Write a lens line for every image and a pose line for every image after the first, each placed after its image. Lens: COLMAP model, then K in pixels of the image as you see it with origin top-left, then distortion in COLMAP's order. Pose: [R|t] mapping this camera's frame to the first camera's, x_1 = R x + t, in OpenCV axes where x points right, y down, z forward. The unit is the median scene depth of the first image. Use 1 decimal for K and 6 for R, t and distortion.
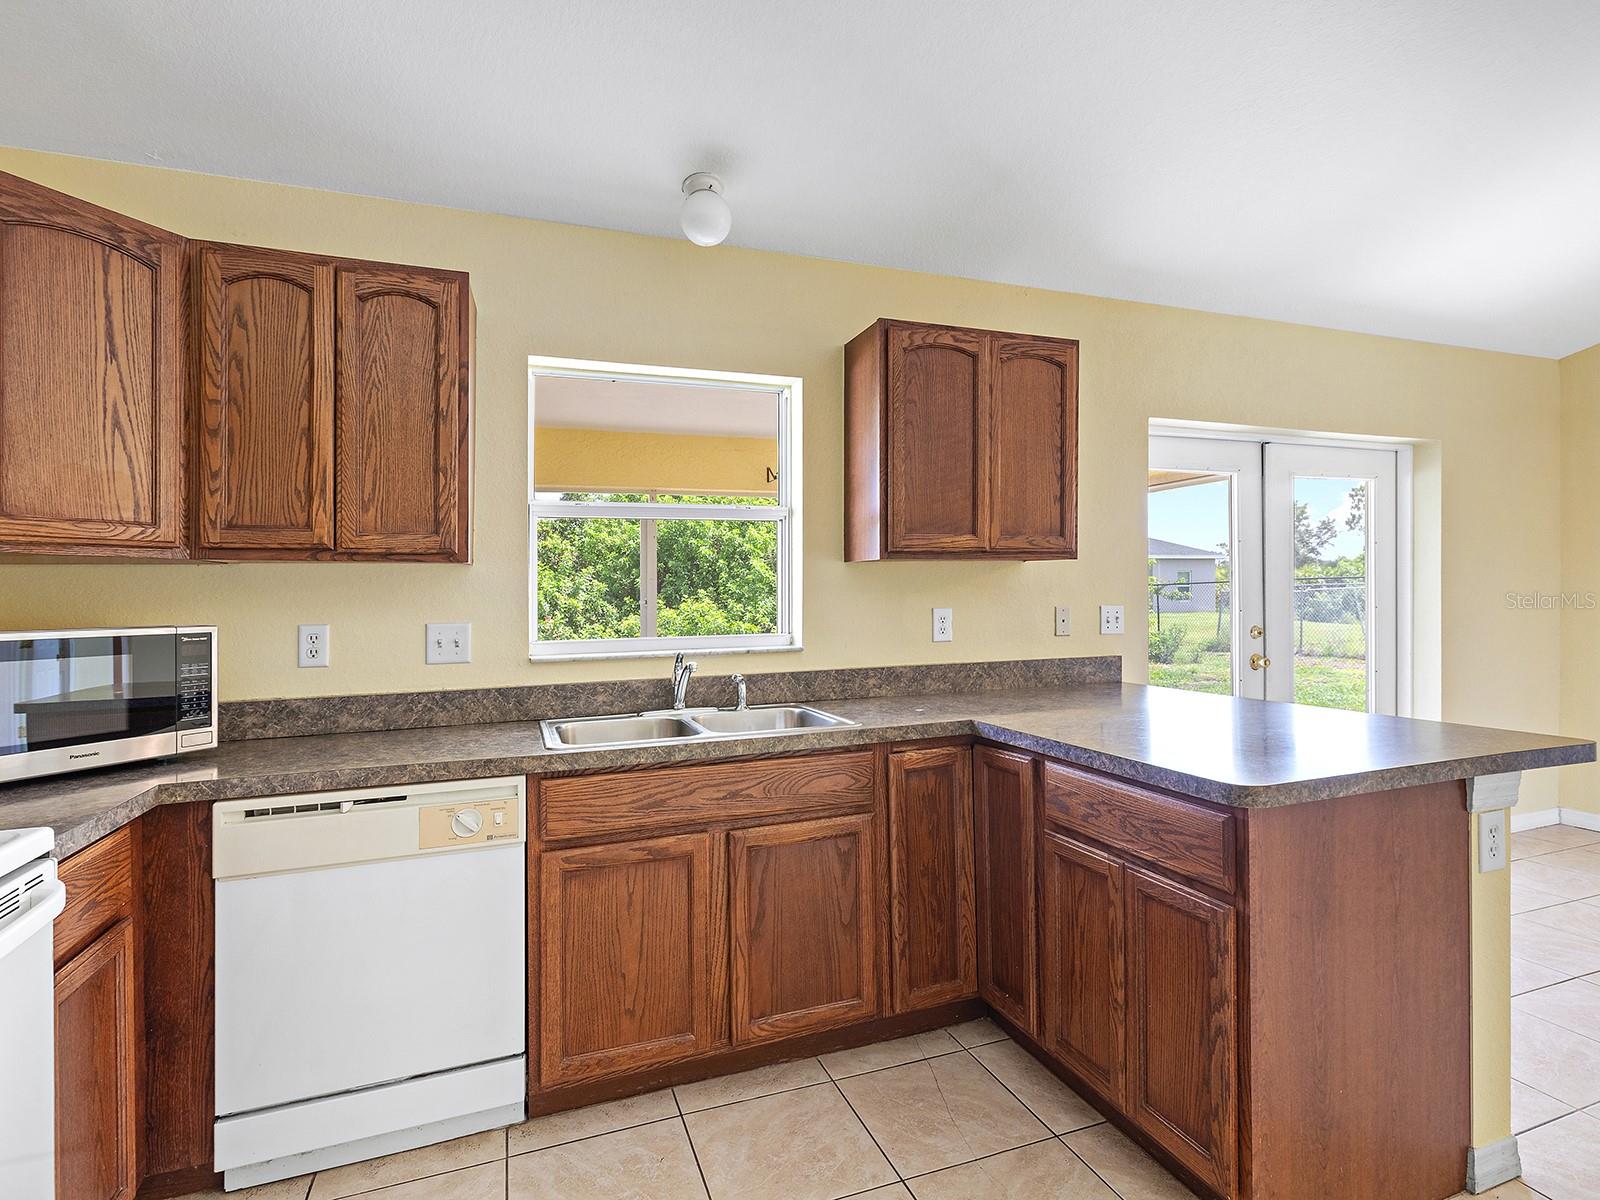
lens RADIAL K [[810.9, 0, 807.0], [0, 810.9, 608.4], [0, 0, 1]] dist [-0.003361, 0.000061]
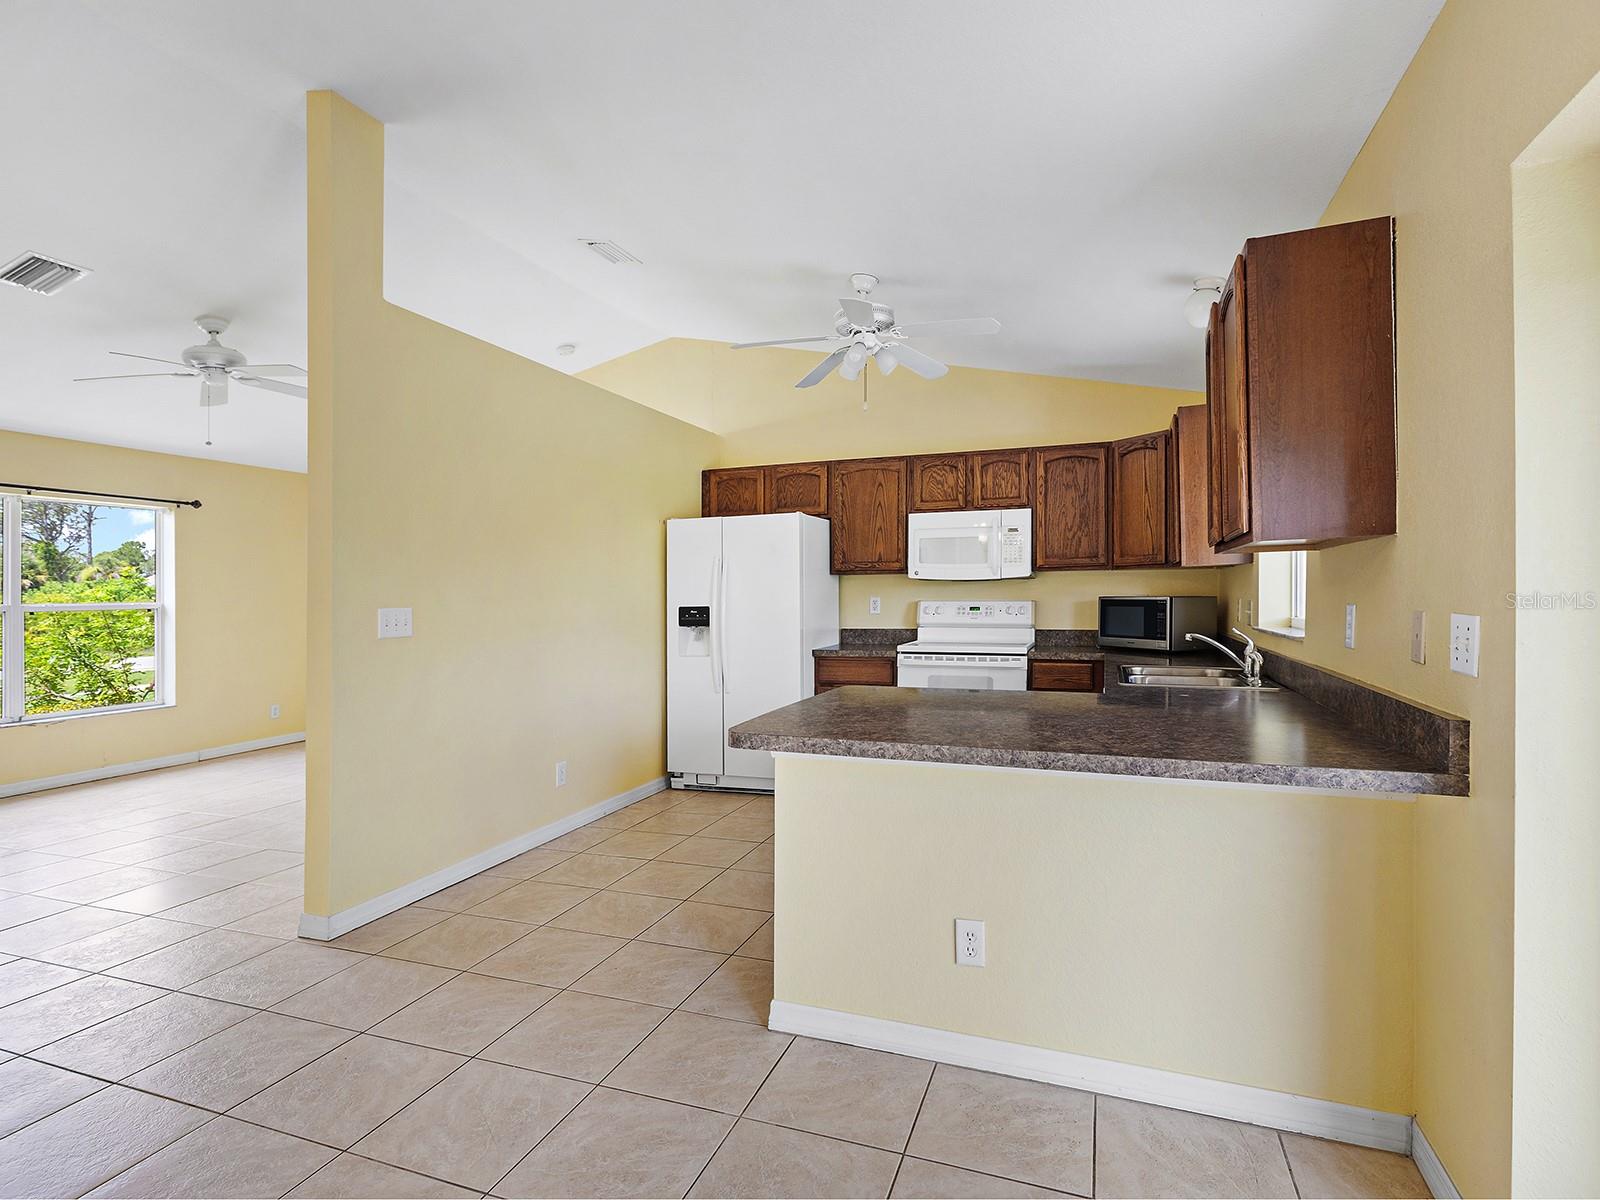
lens RADIAL K [[814.0, 0, 809.3], [0, 814.0, 583.7], [0, 0, 1]] dist [0.000213, 0.000090]
pose [[-0.637601, 0.013506, -0.770249, 1.230908], [0.007793, 0.999908, 0.011083, -0.036539], [0.770328, 0.001064, -0.637647, 1.233928]]
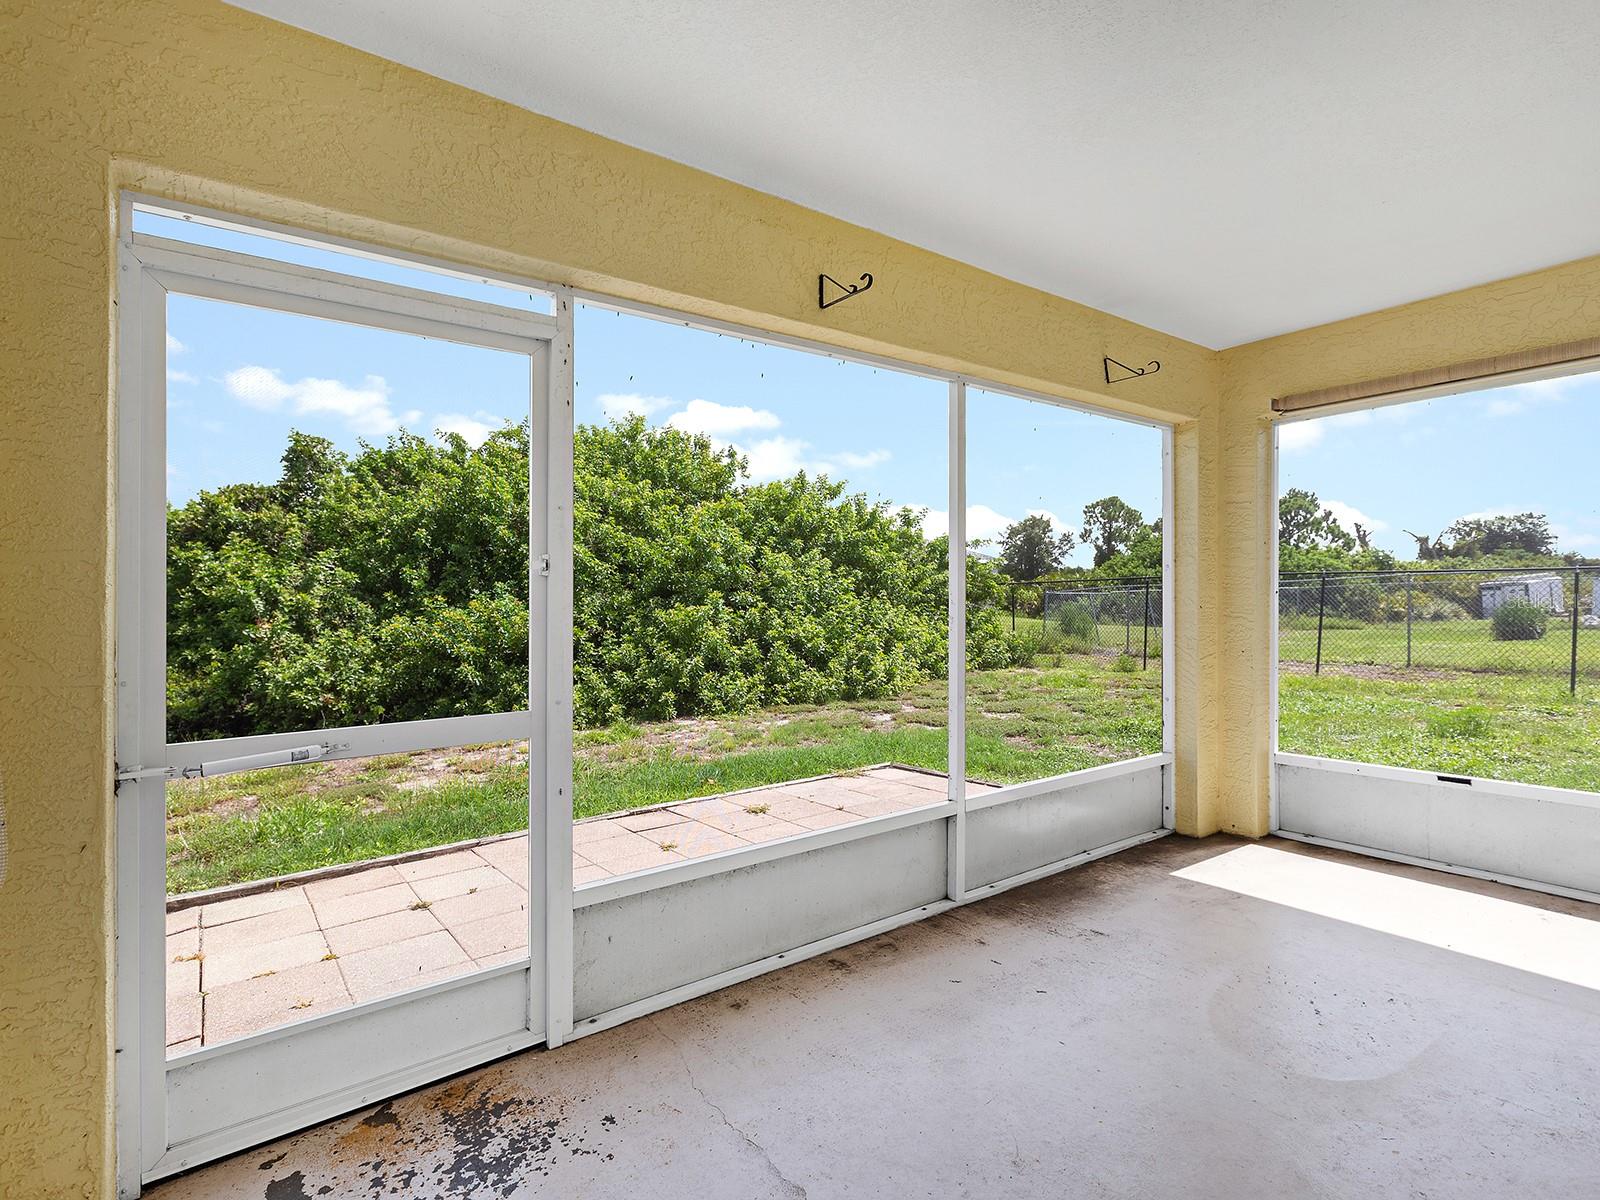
lens RADIAL K [[801.1, 0, 804.7], [0, 801.1, 608.2], [0, 0, 1]] dist [0.005447, 0.000085]
pose [[0.959649, 0.001197, 0.281197, -0.418234], [0.000610, 0.999980, -0.006337, 0.032984], [-0.281199, 0.006253, 0.959629, 1.304752]]
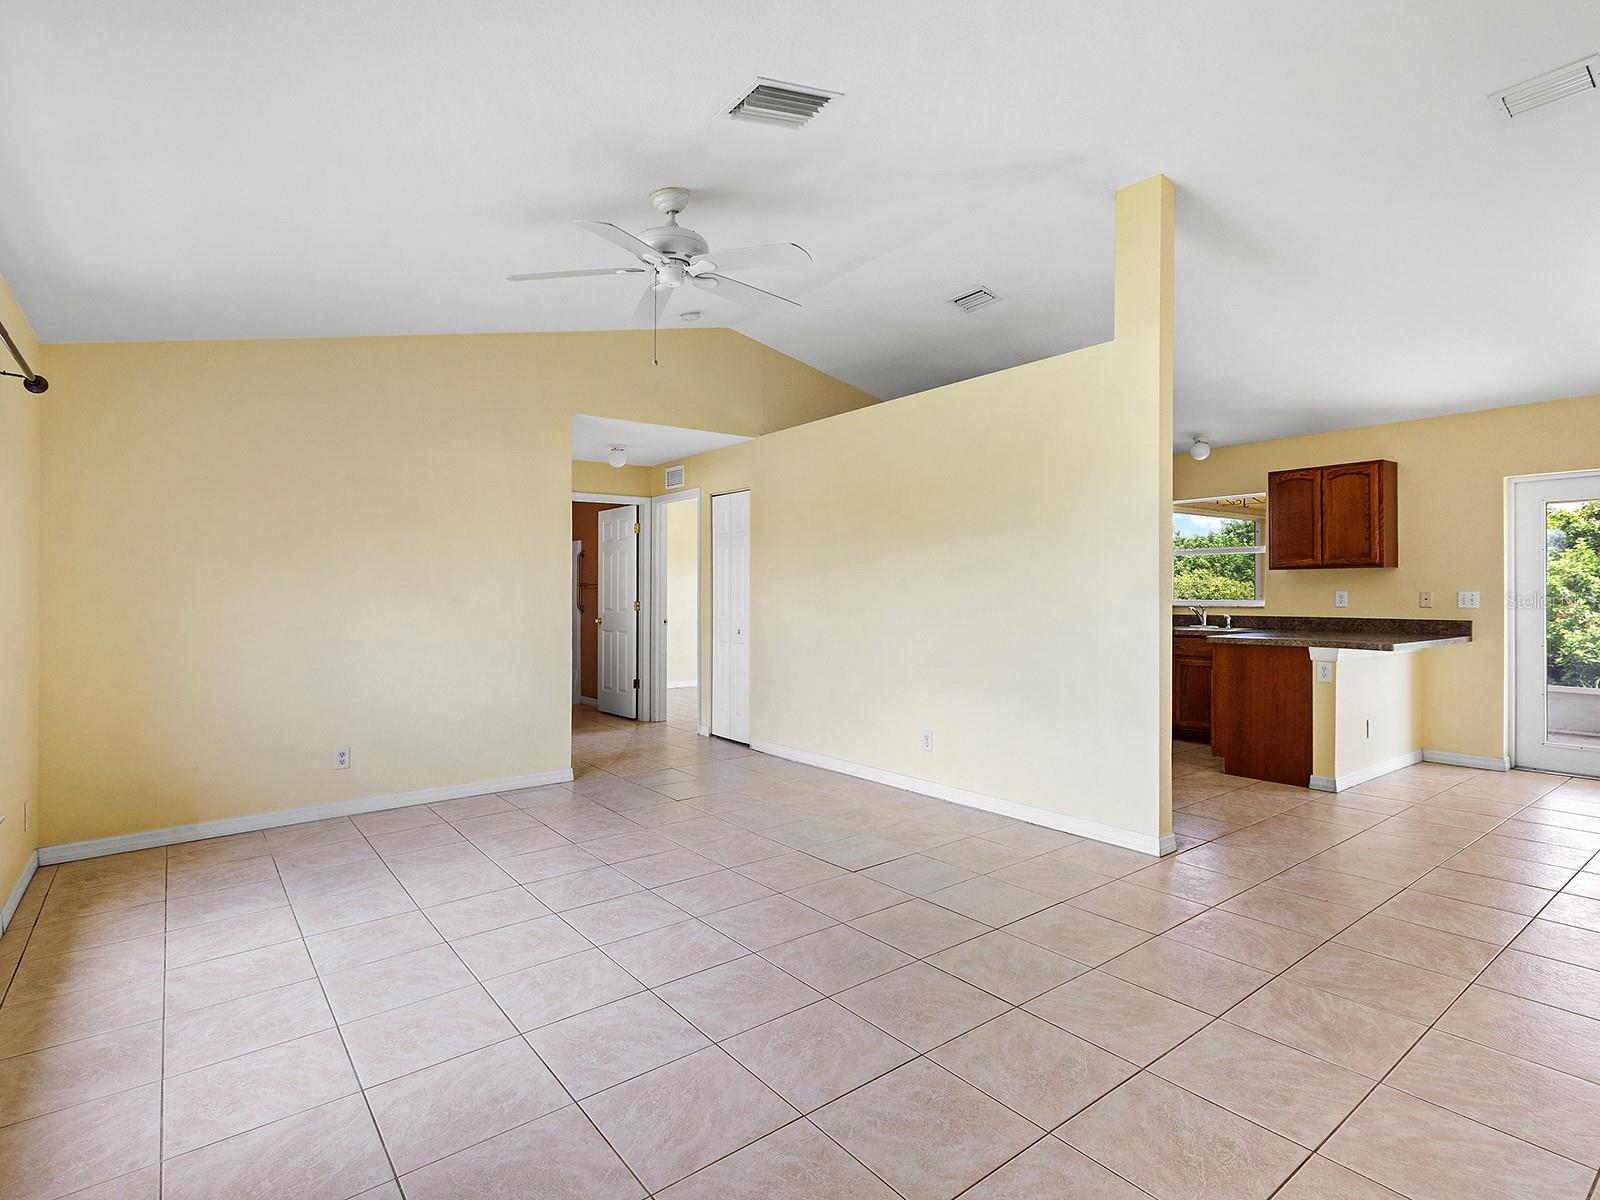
lens RADIAL K [[814.0, 0, 809.3], [0, 814.0, 583.7], [0, 0, 1]] dist [0.000213, 0.000090]
pose [[0.302586, 0.007178, -0.953095, 1.969058], [-0.014002, 0.999897, 0.003085, -0.006628], [0.953019, 0.012412, 0.302656, -1.048344]]
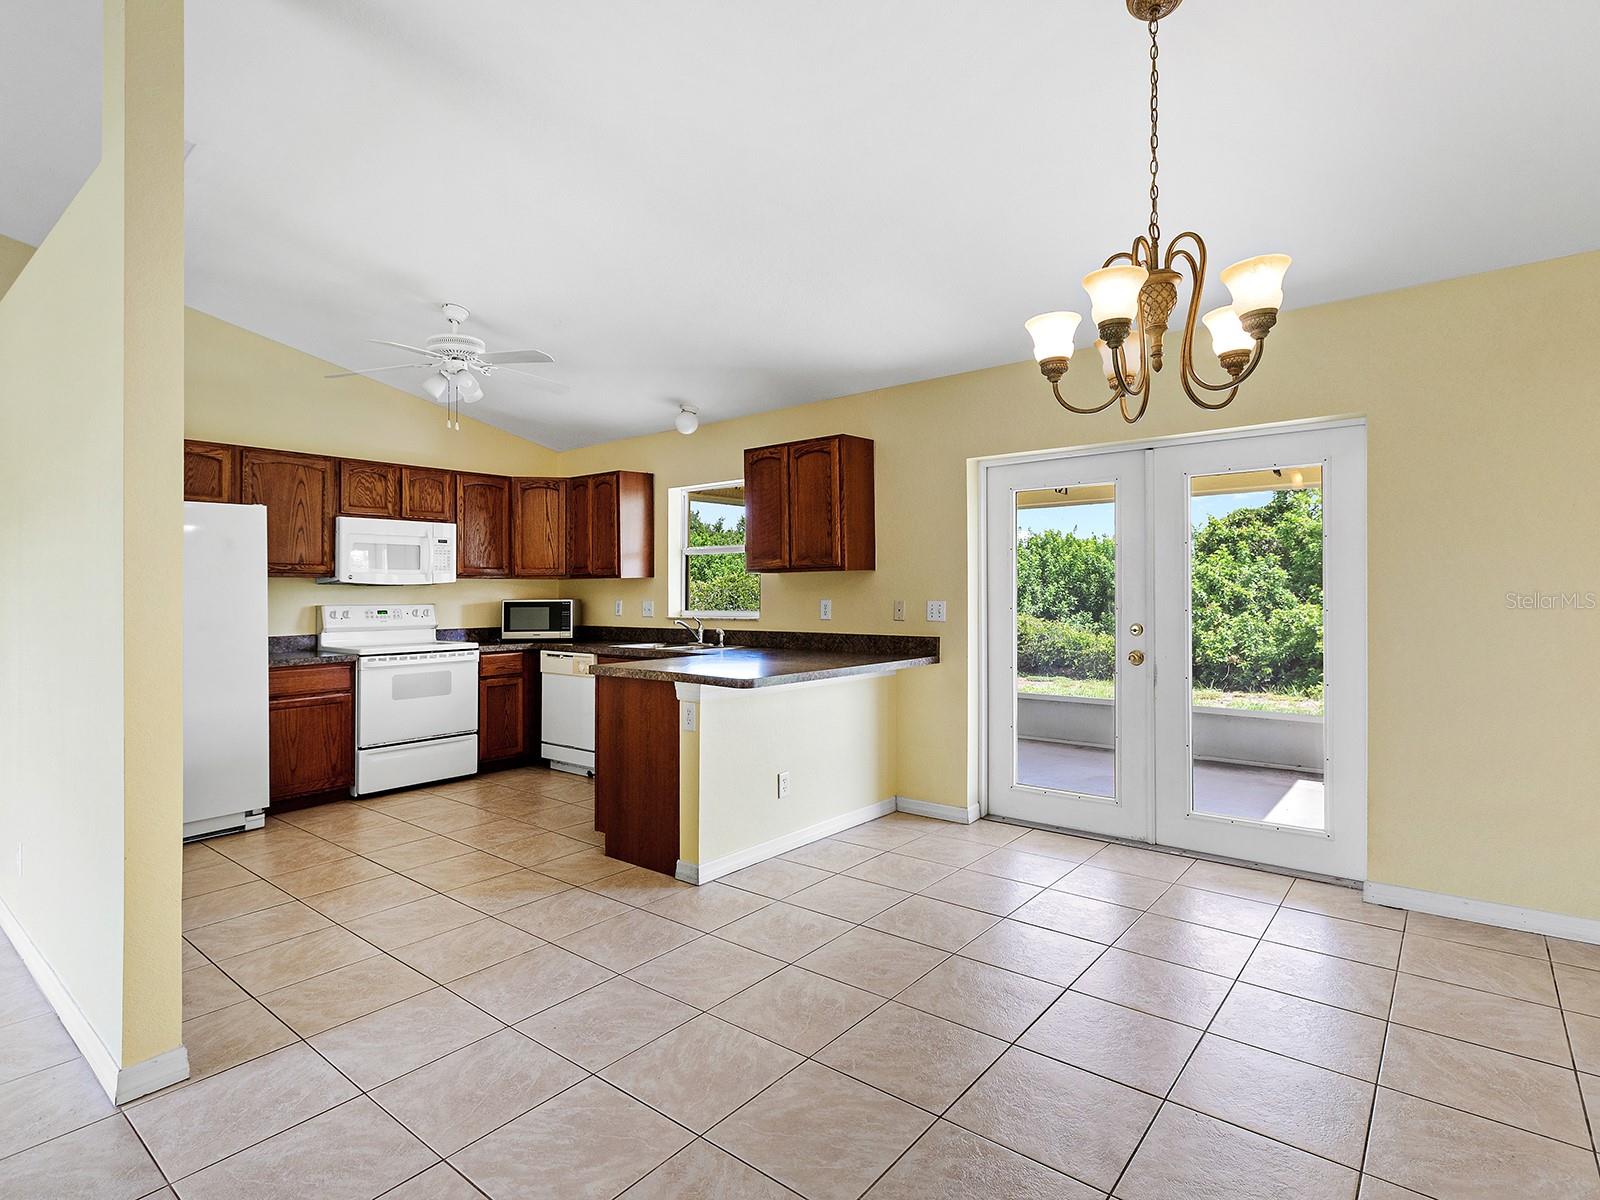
lens RADIAL K [[808.2, 0, 800.5], [0, 808.2, 599.3], [0, 0, 1]] dist [0.002478, 0.011367]
pose [[0.506394, 0.020527, -0.862058, 1.781544], [-0.013040, 0.999785, 0.016147, -0.030950], [0.862204, 0.003064, 0.506552, 0.129242]]
